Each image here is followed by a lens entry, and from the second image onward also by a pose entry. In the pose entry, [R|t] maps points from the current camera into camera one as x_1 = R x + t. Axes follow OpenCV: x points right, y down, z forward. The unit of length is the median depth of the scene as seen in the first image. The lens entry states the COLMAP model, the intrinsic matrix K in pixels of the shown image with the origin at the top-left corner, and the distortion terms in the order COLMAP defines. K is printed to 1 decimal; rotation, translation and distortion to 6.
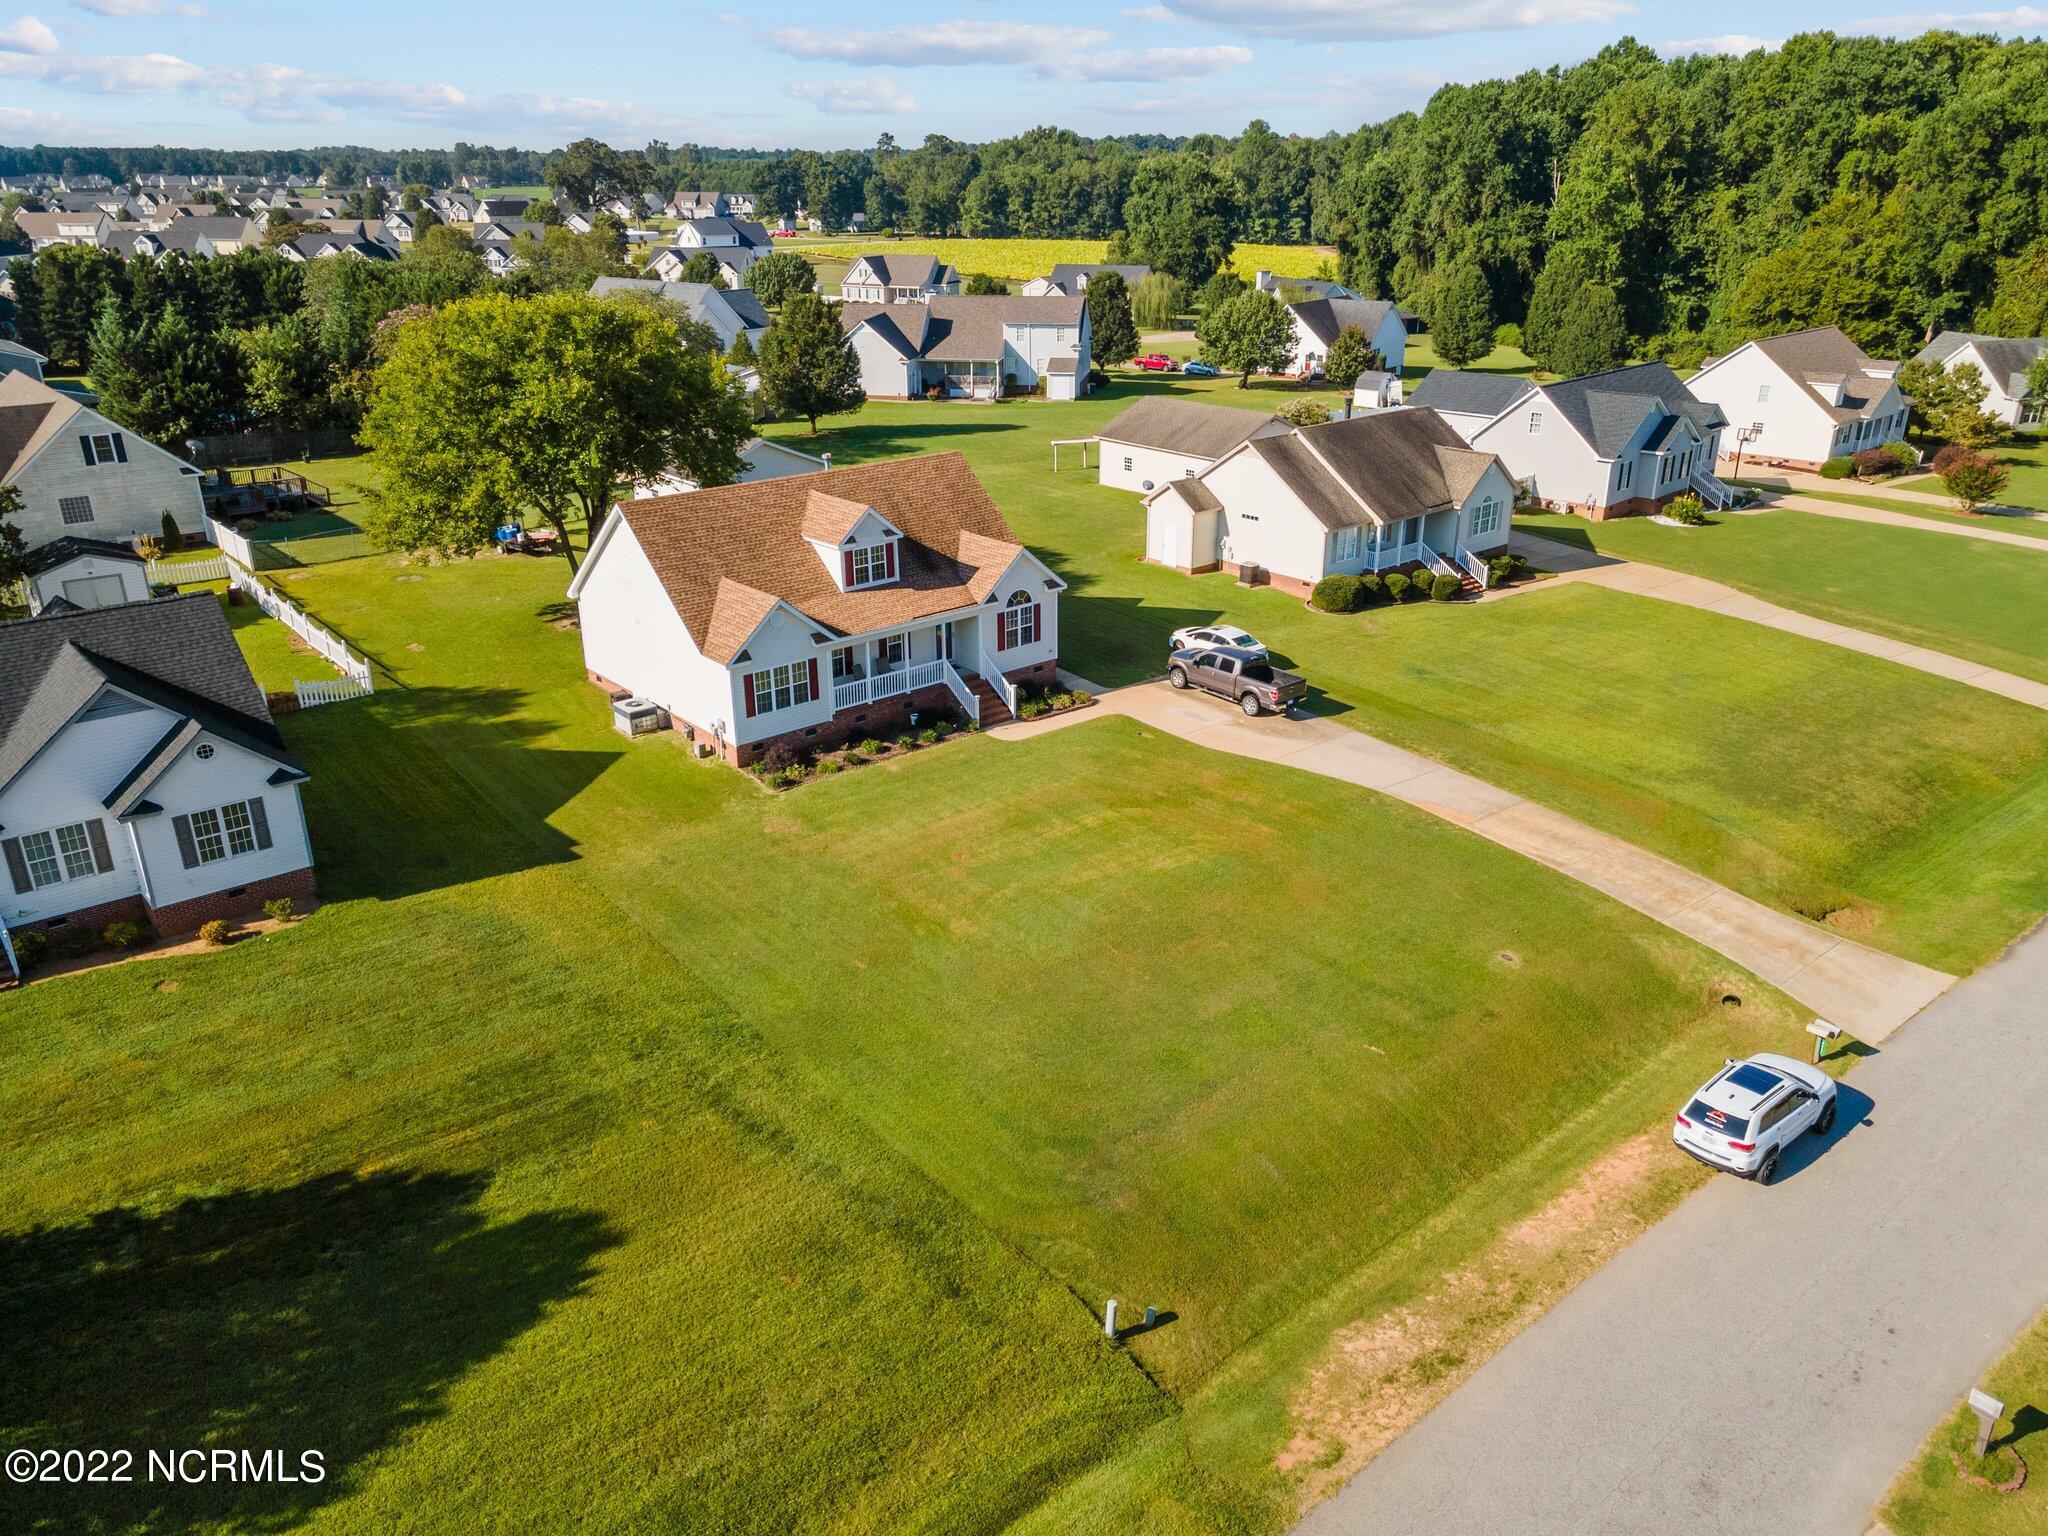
lens RADIAL K [[1495.0, 0, 1025.2], [0, 1495.0, 753.8], [0, 0, 1]] dist [0.037401, 0.024695]
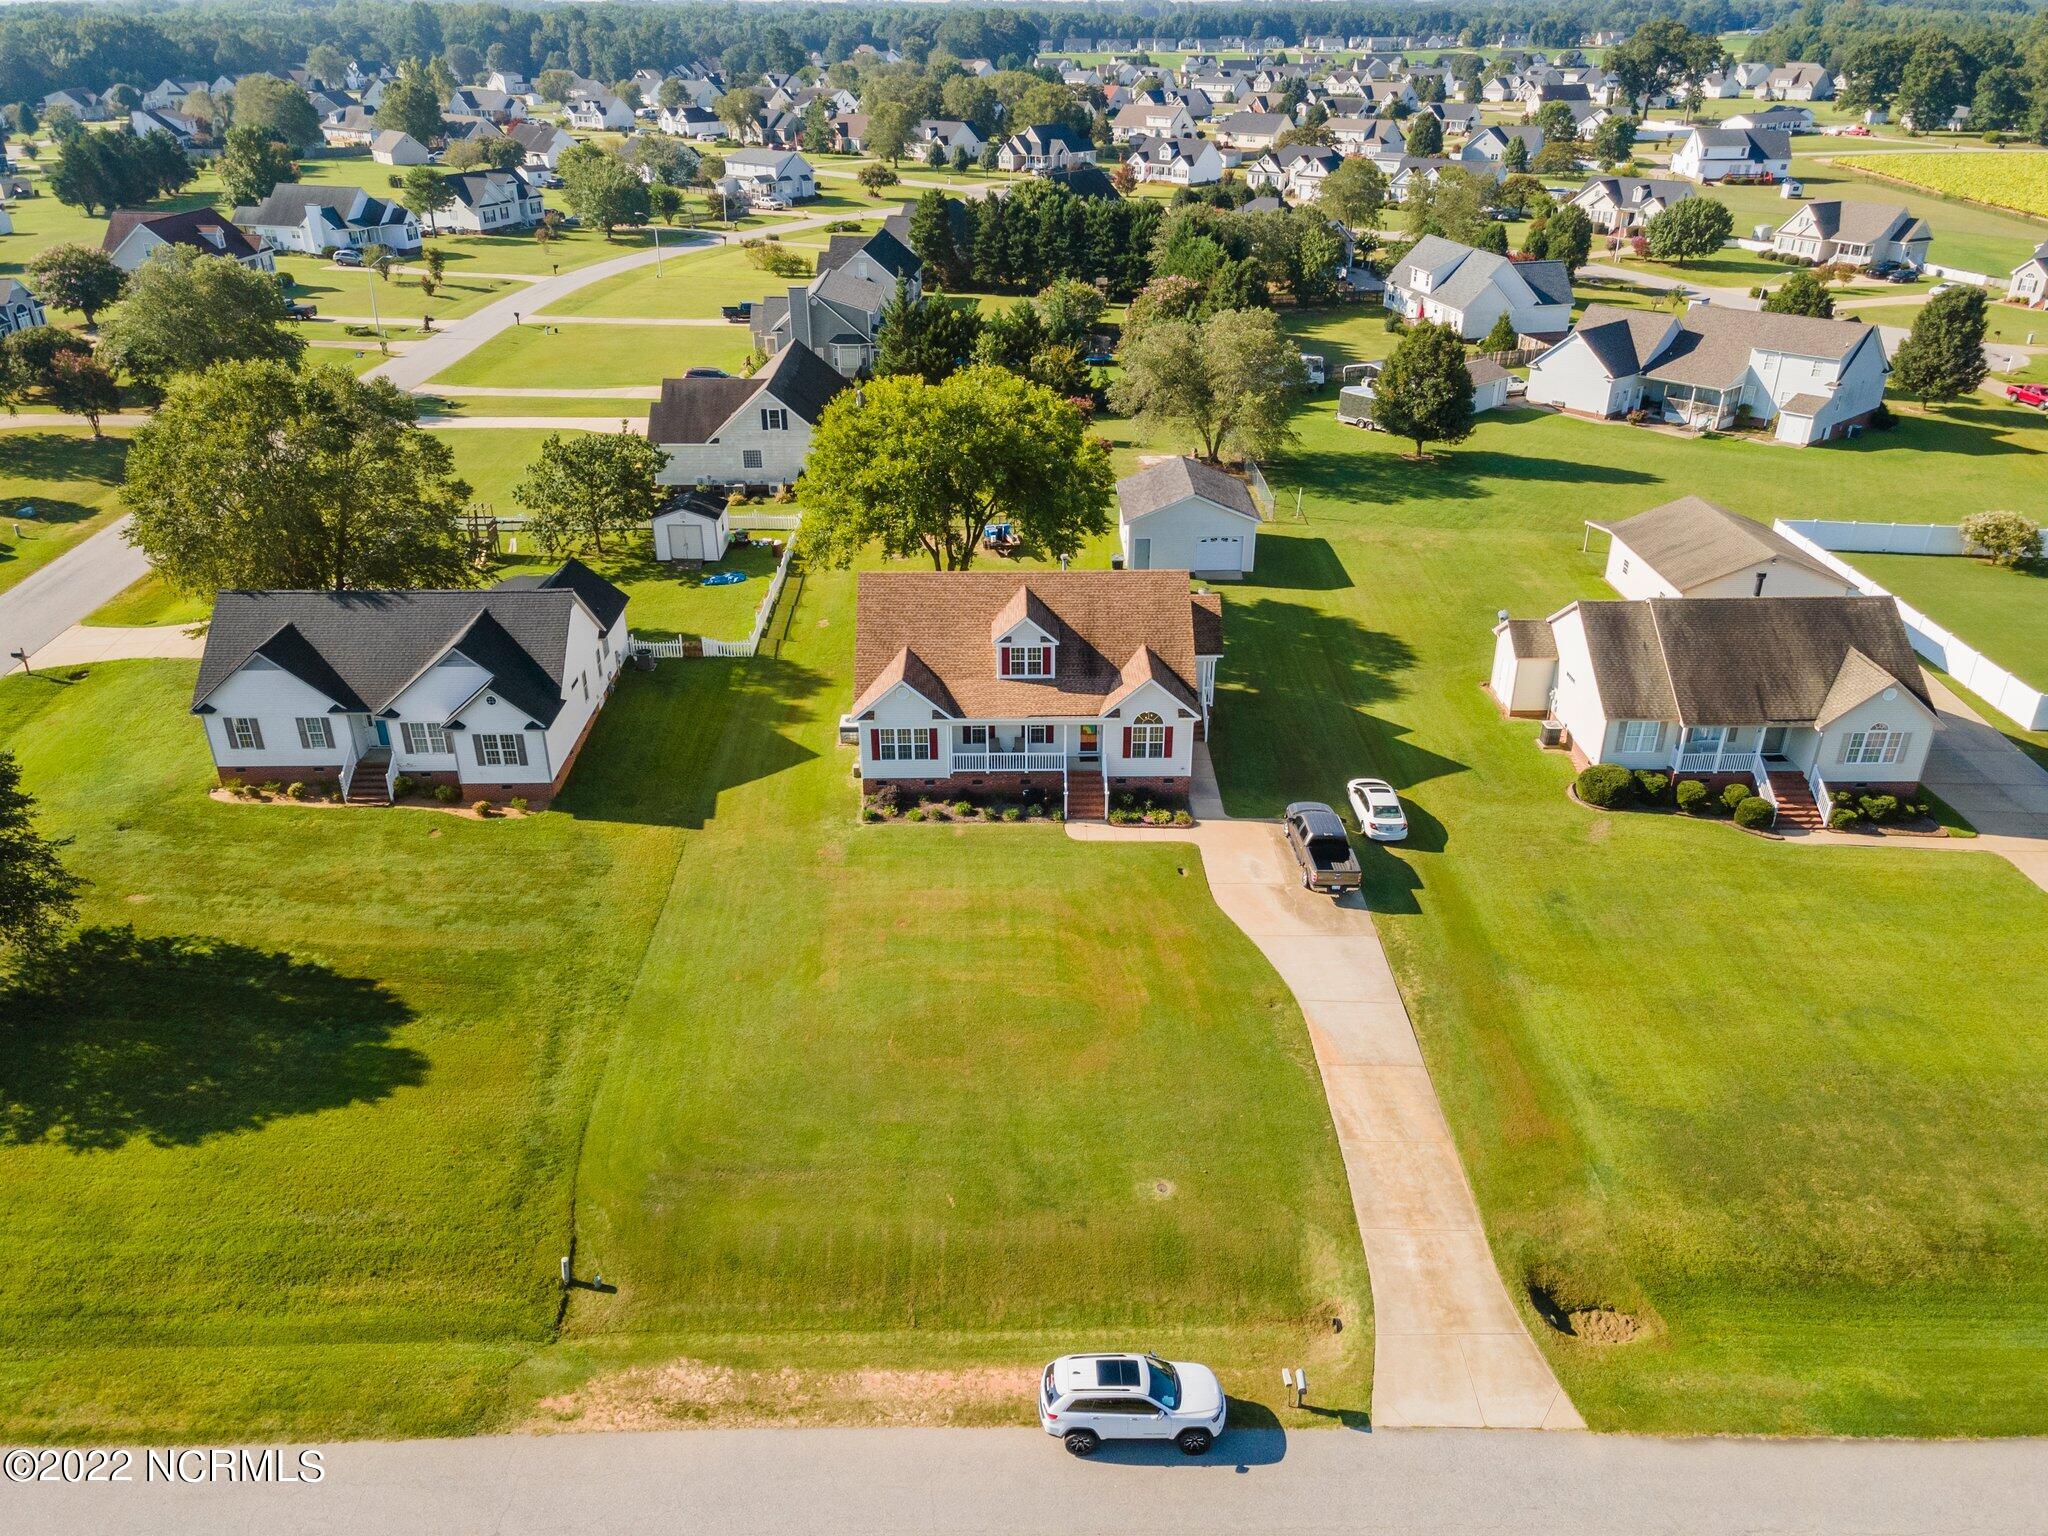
lens RADIAL K [[1495.0, 0, 1025.2], [0, 1495.0, 753.8], [0, 0, 1]] dist [0.037401, 0.024695]
pose [[0.770330, 0.291343, -0.567196, 0.596434], [-0.239768, 0.956582, 0.165716, -0.253229], [0.590850, 0.008339, 0.806739, 0.031984]]
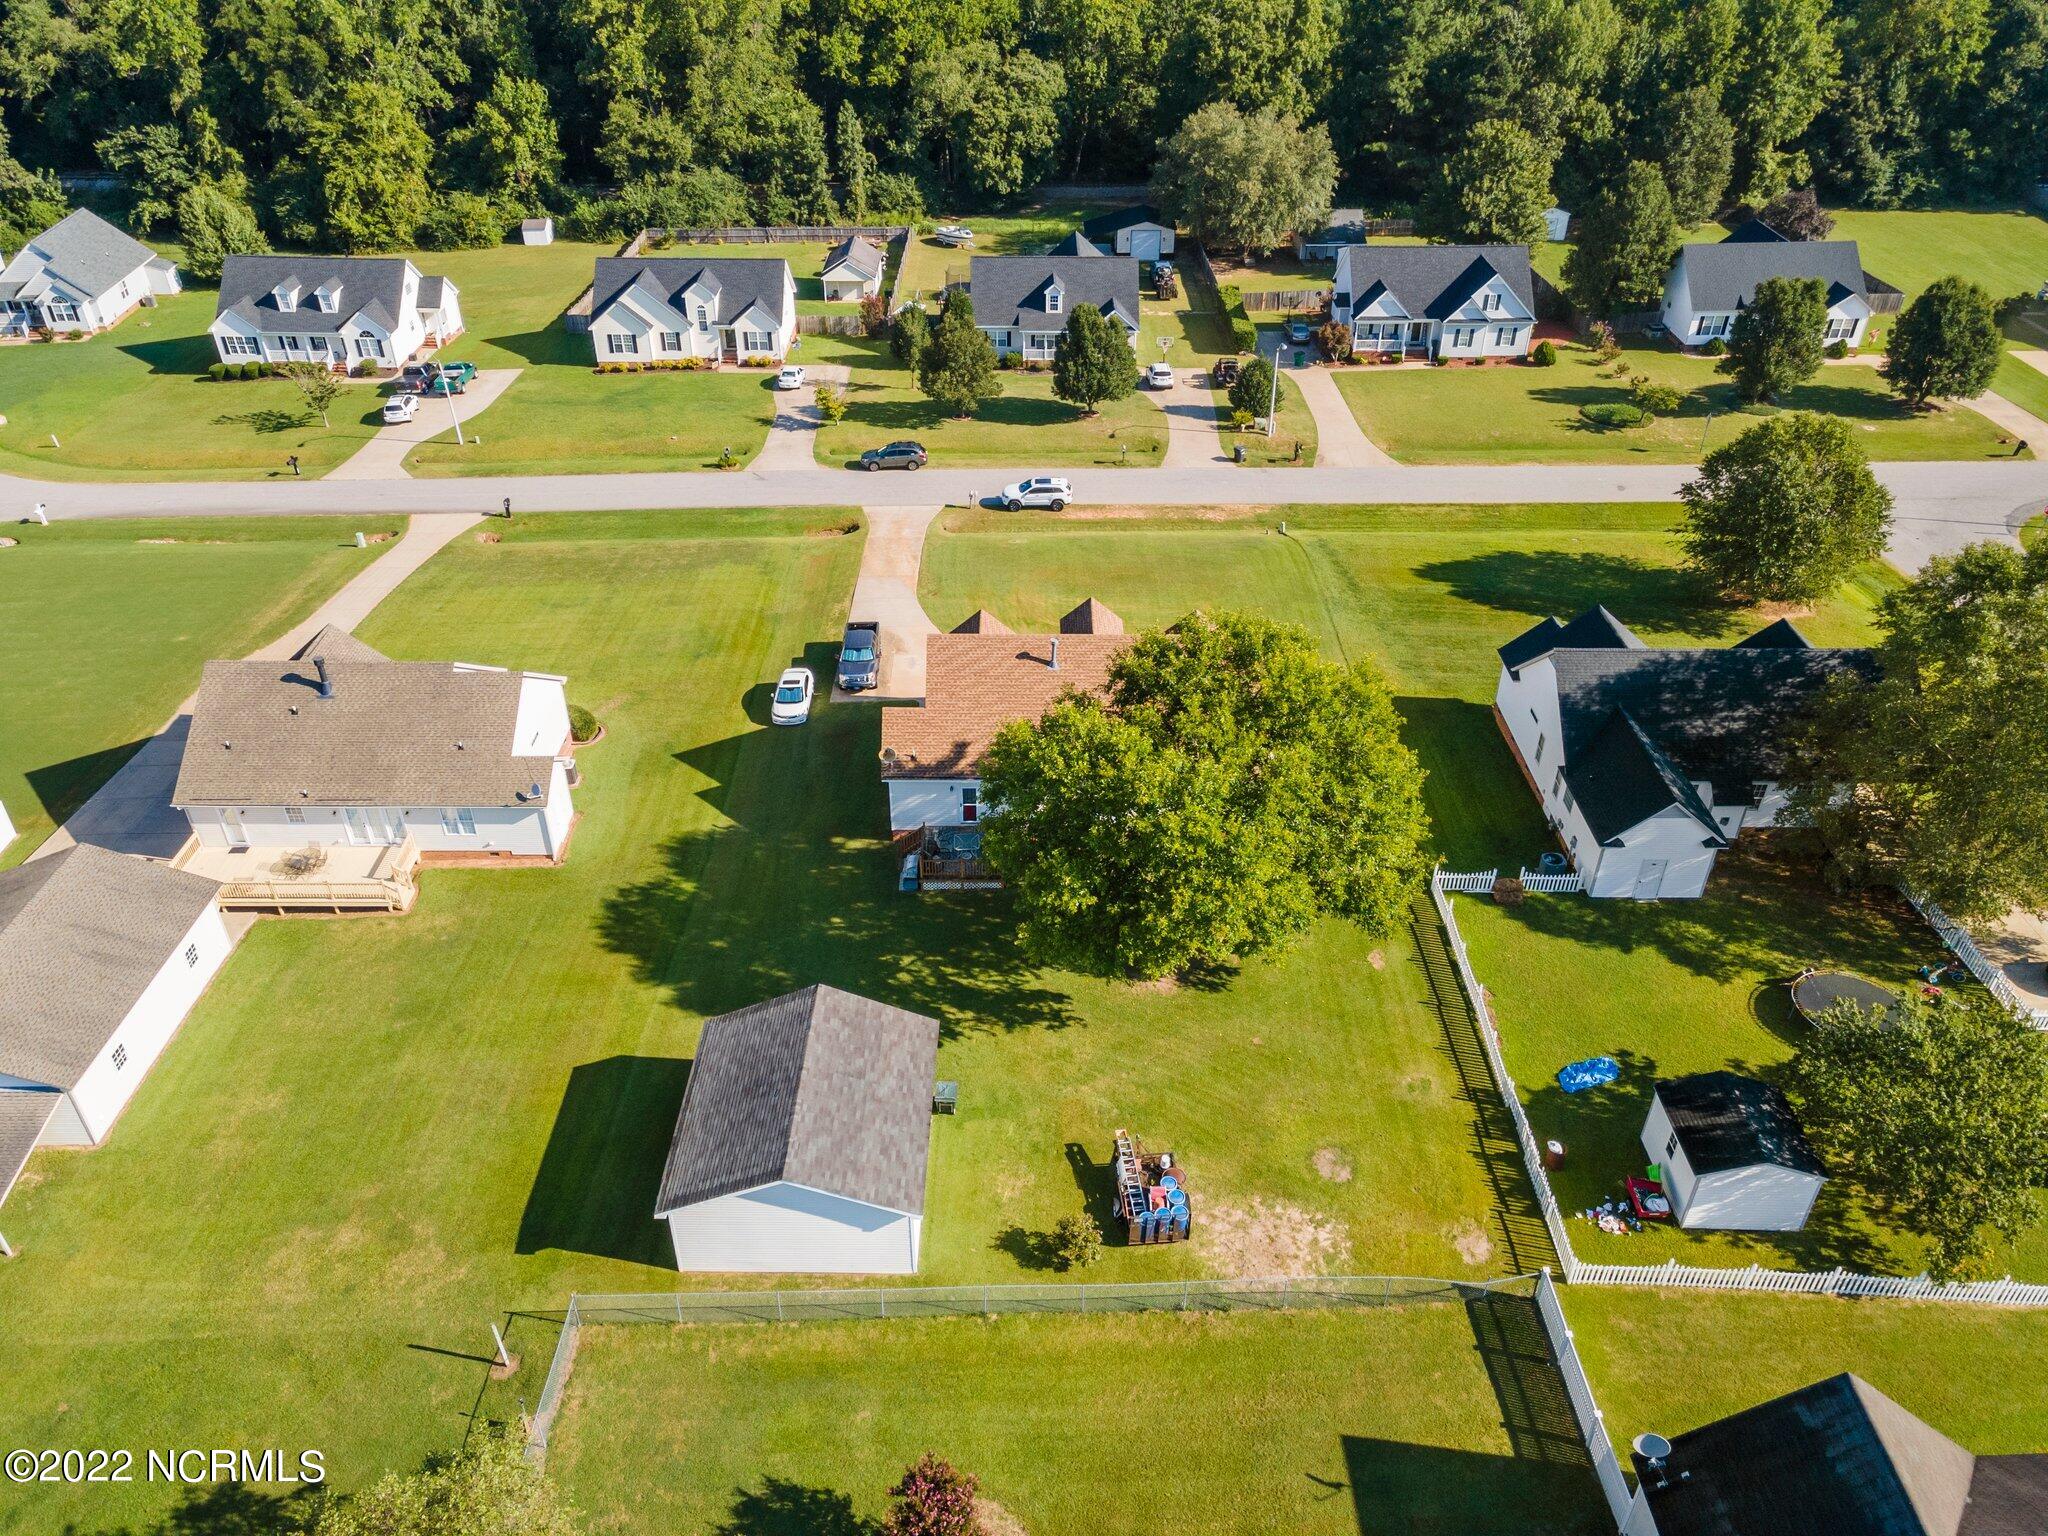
lens RADIAL K [[1495.0, 0, 1025.2], [0, 1495.0, 753.8], [0, 0, 1]] dist [0.037401, 0.024695]
pose [[-0.760009, -0.360801, 0.540564, -0.806199], [0.244570, 0.611834, 0.752226, -1.064194], [-0.602139, 0.703904, -0.376758, 1.596967]]
